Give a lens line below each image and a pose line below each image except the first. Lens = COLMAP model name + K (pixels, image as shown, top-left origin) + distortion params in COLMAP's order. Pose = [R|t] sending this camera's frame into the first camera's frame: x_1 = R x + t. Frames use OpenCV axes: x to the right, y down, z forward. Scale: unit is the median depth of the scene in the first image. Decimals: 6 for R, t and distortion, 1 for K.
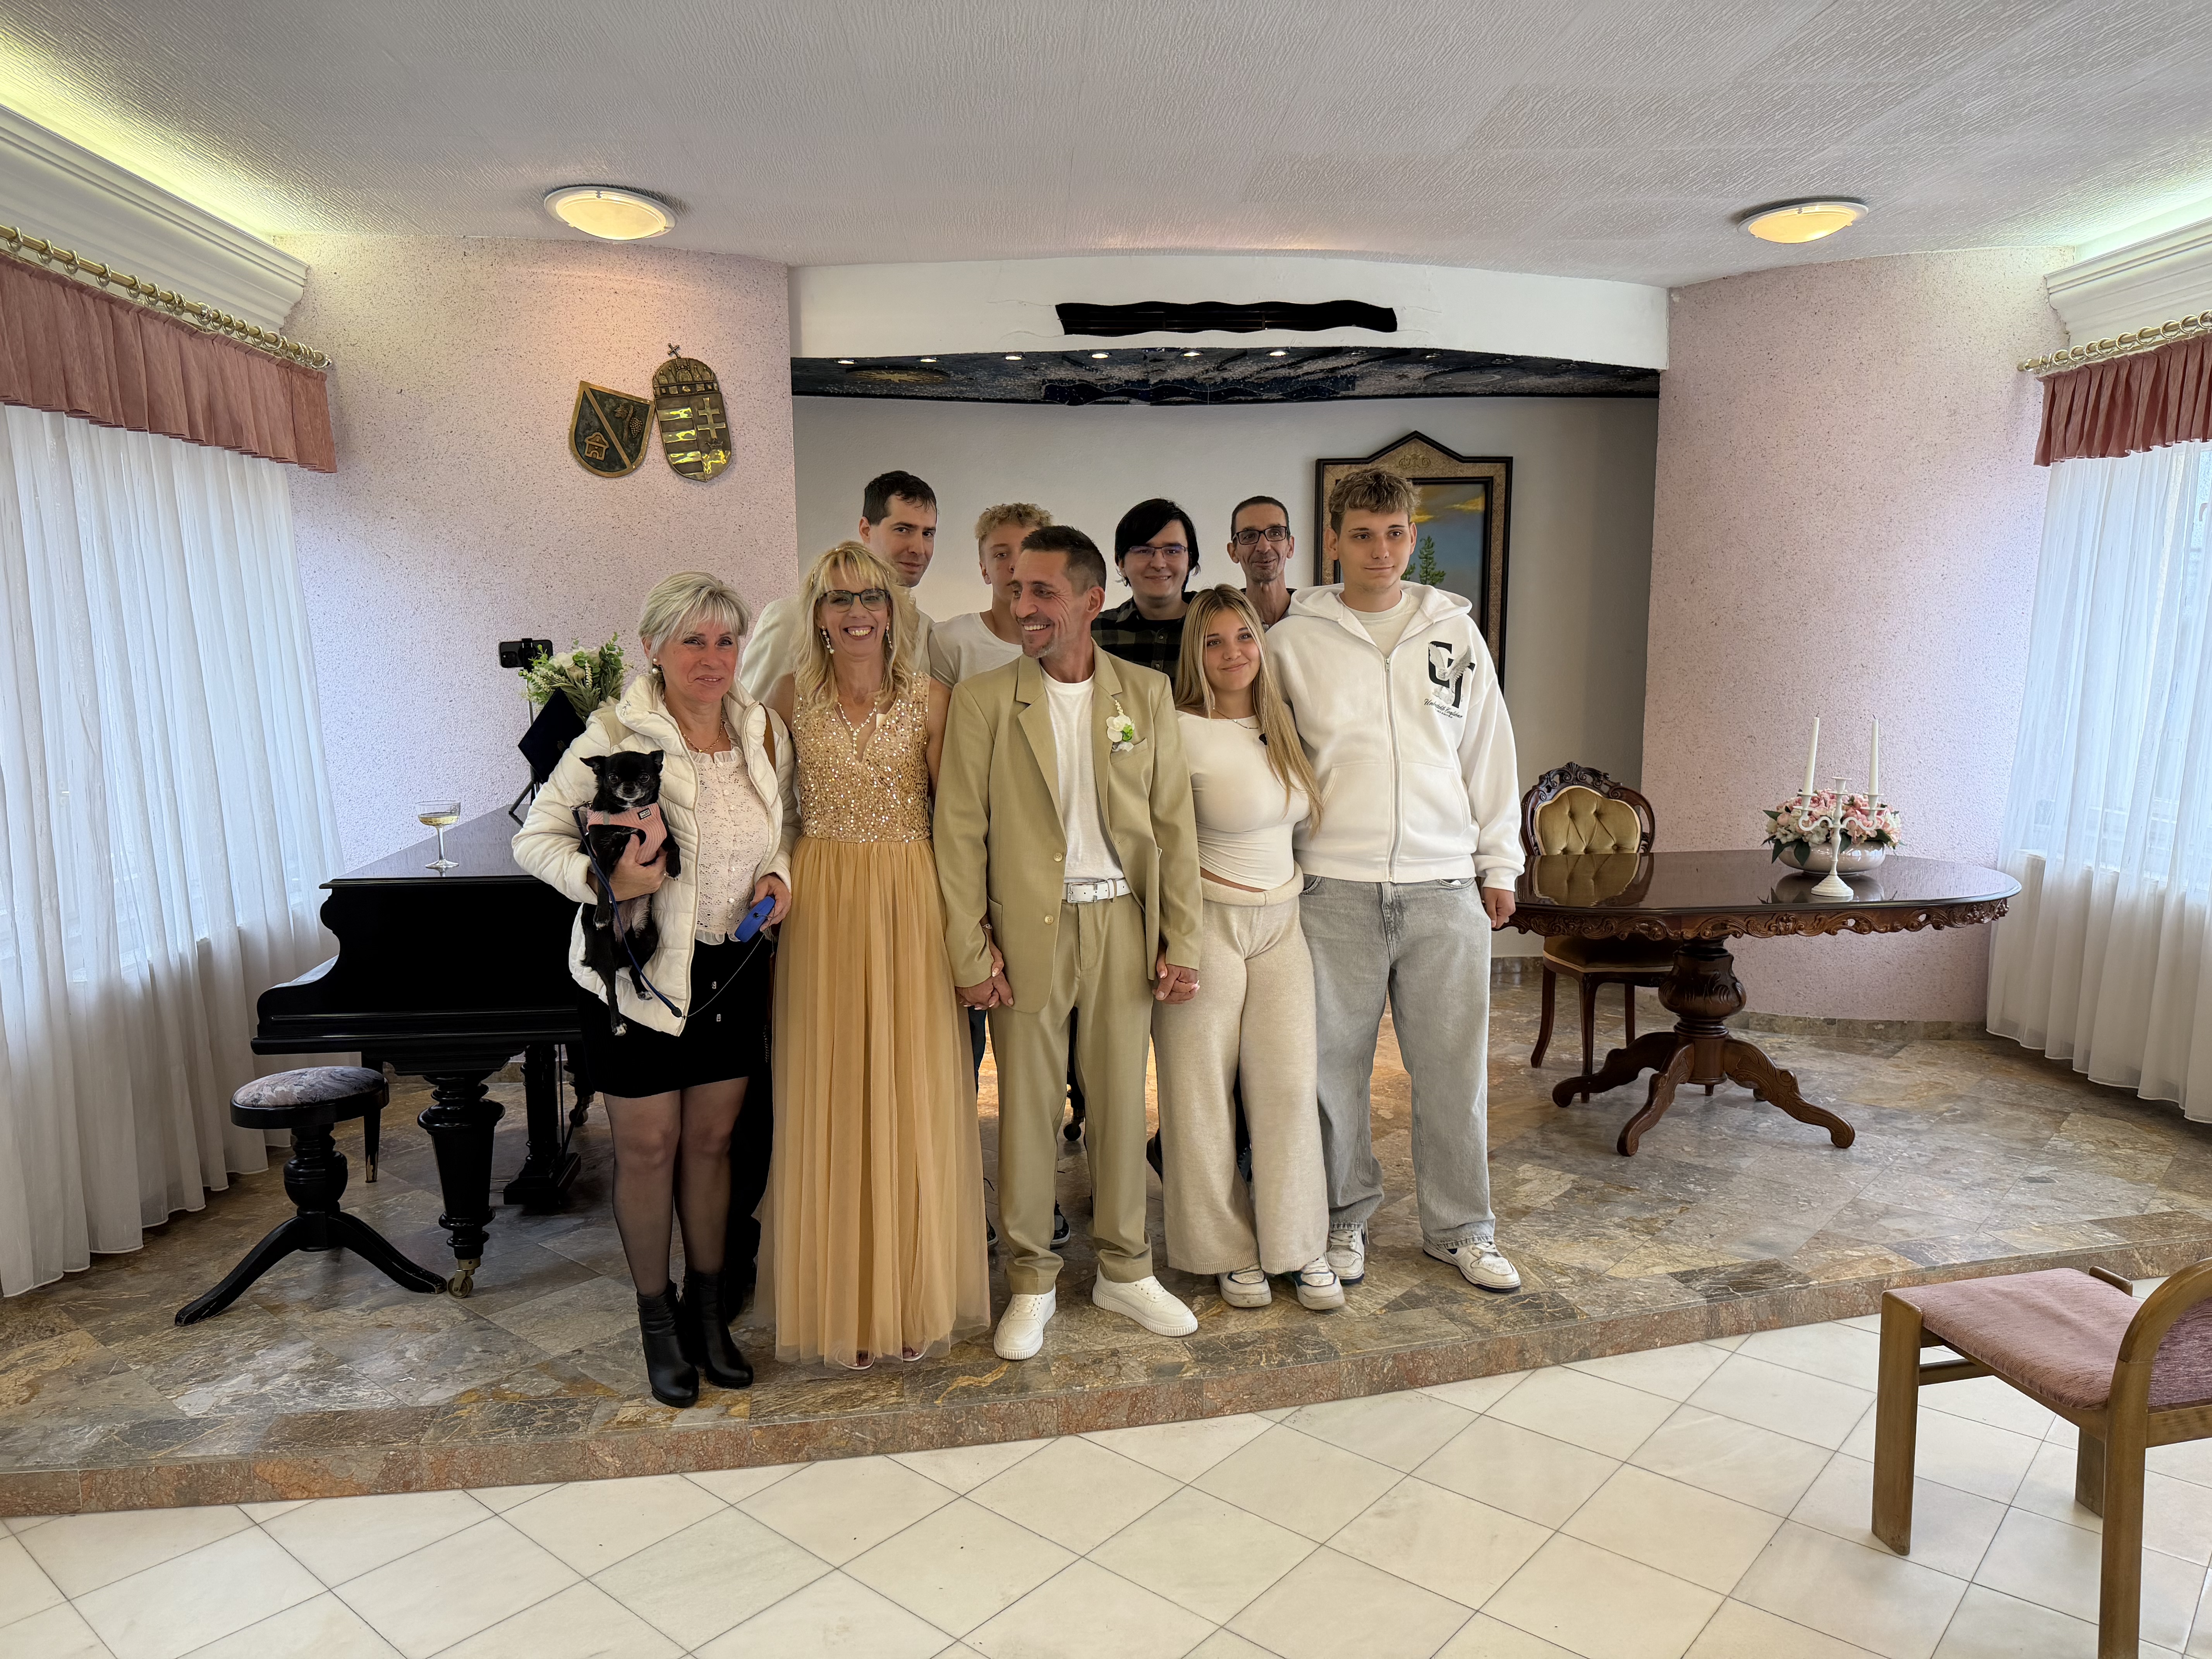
lens RADIAL K [[1590.7, 0, 1102.8], [0, 1590.7, 849.9], [0, 0, 1]] dist [0.020528, -0.034155]
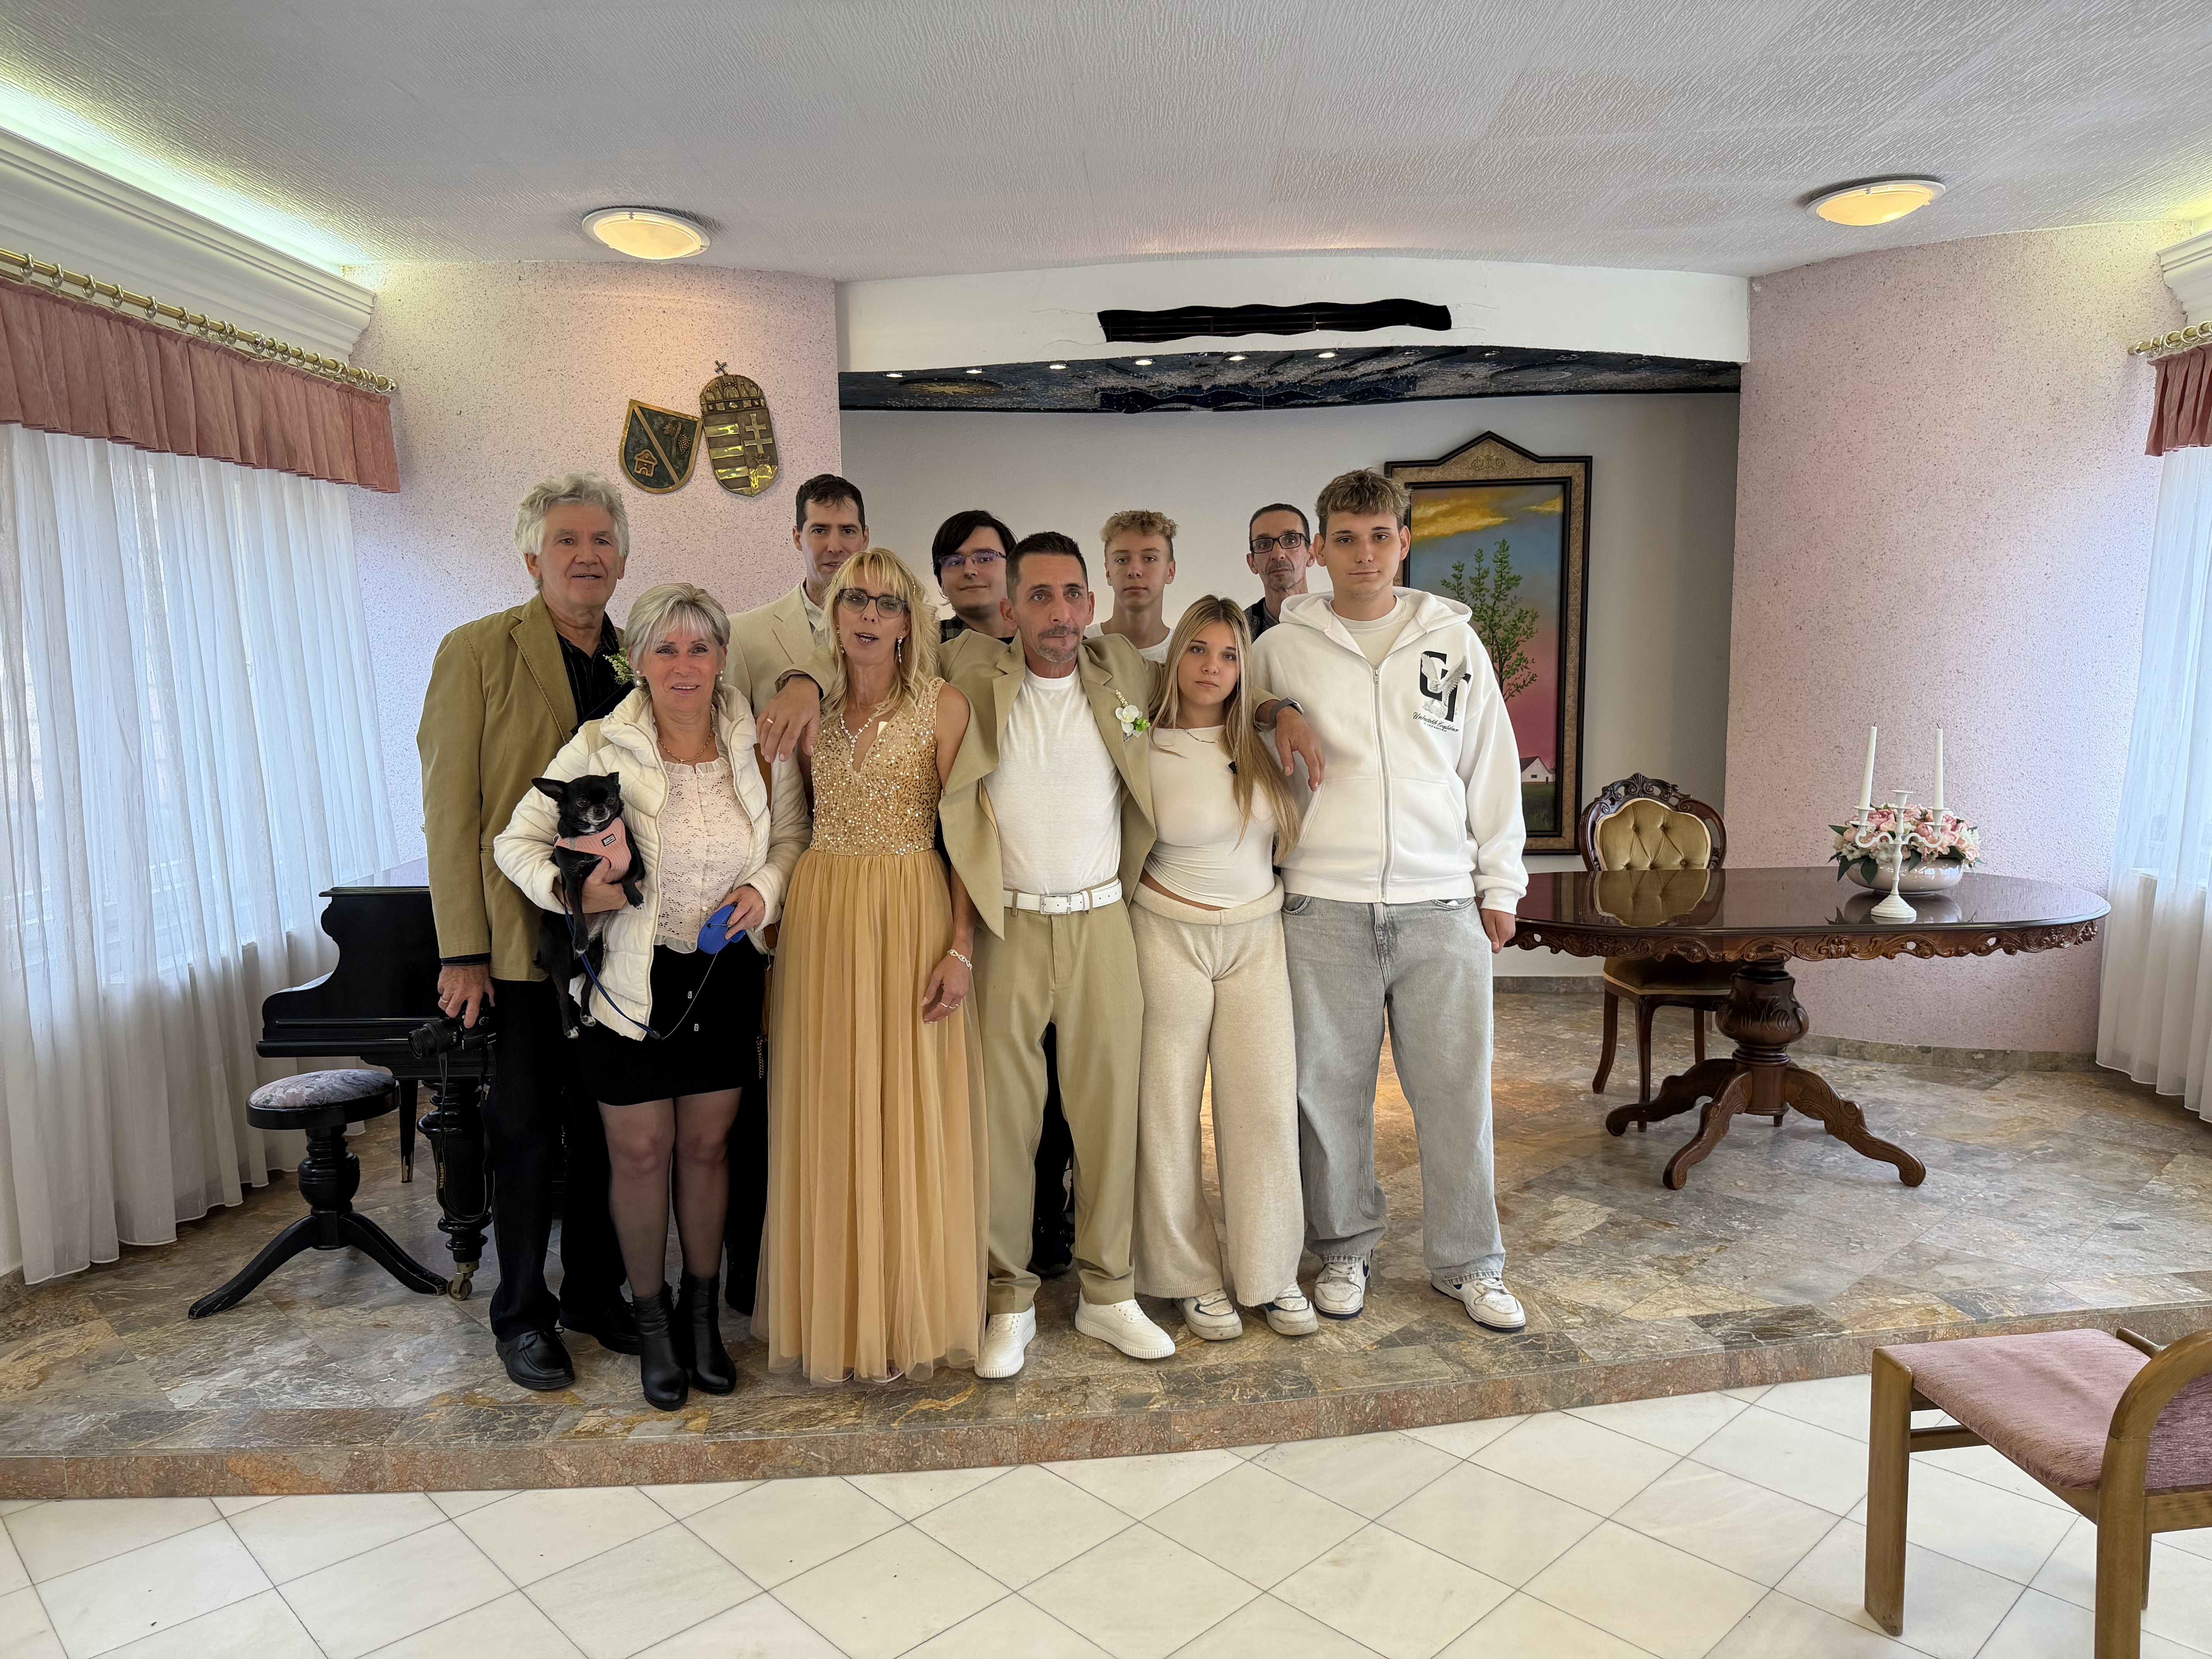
lens RADIAL K [[1590.7, 0, 1093.8], [0, 1590.7, 842.6], [0, 0, 1]] dist [0.020528, -0.034155]
pose [[0.995121, 0.005140, -0.098531, 0.080282], [-0.006175, 0.999929, -0.010194, -0.002395], [0.098471, 0.010753, 0.995082, 0.020491]]
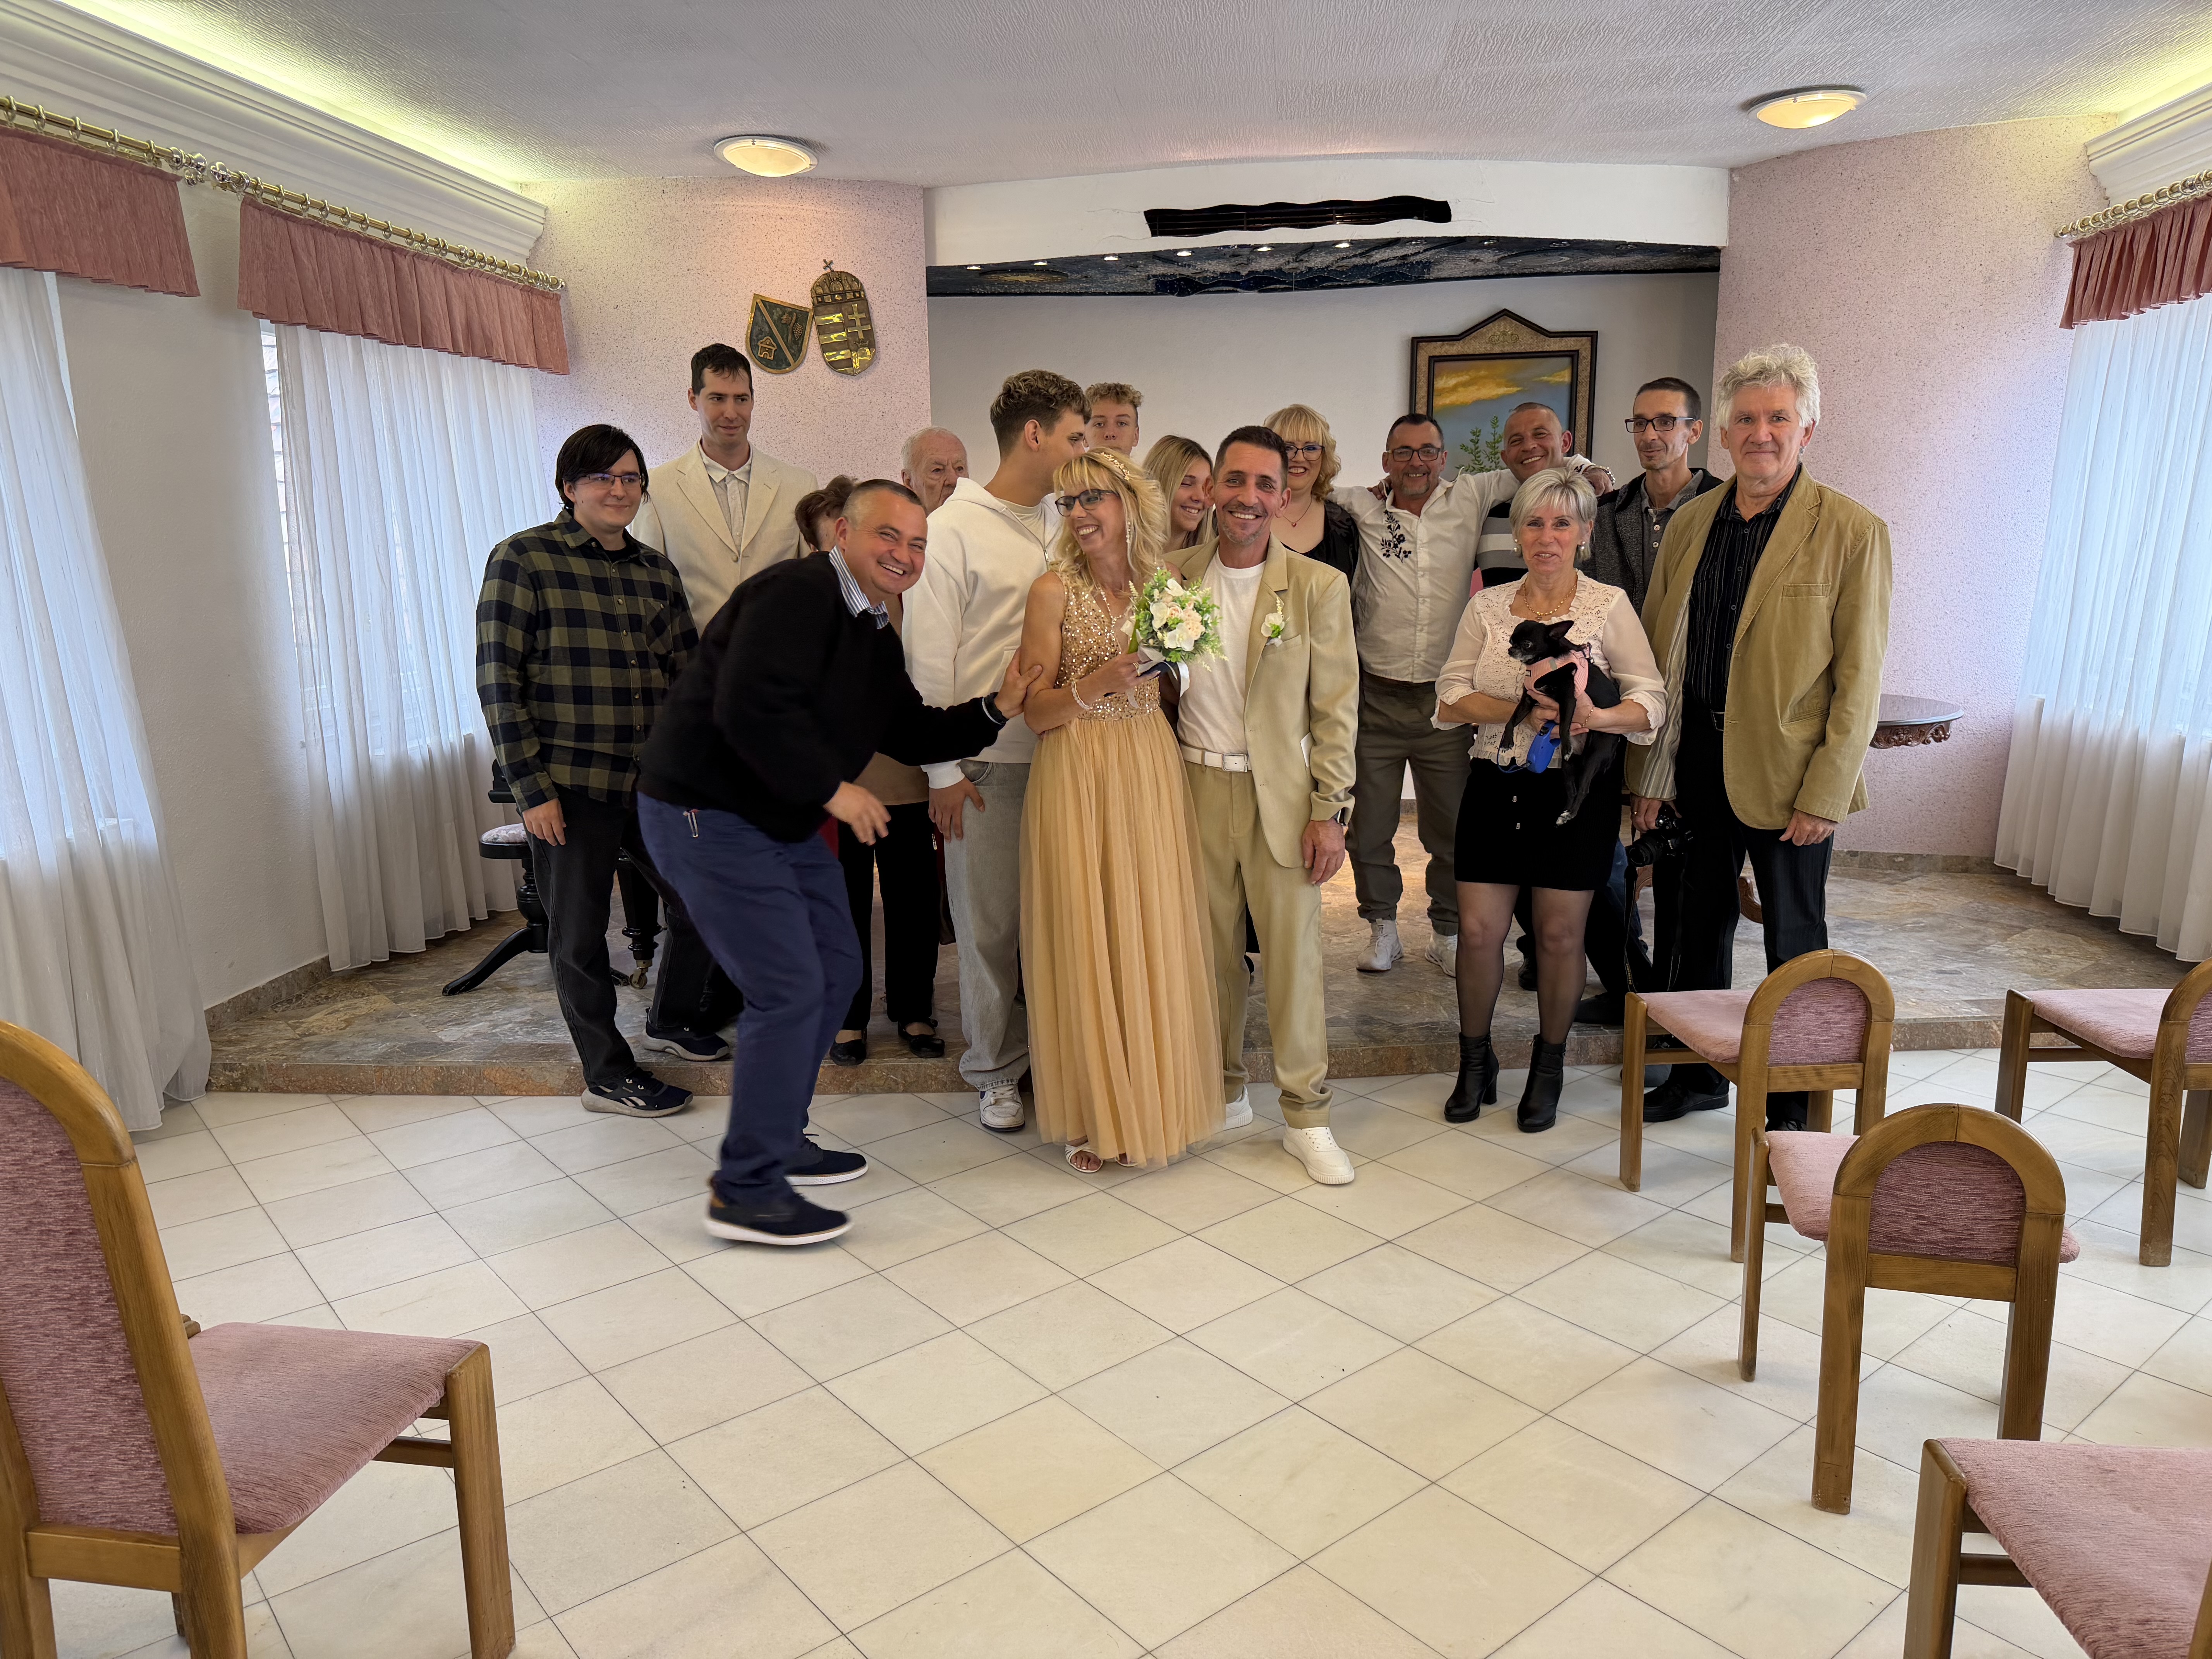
lens RADIAL K [[1590.7, 0, 1083.8], [0, 1590.7, 853.5], [0, 0, 1]] dist [0.020528, -0.034155]
pose [[0.983685, 0.028657, -0.177604, 0.175188], [-0.015874, 0.997207, 0.072983, 0.047970], [0.179199, -0.068973, 0.981392, -0.214990]]
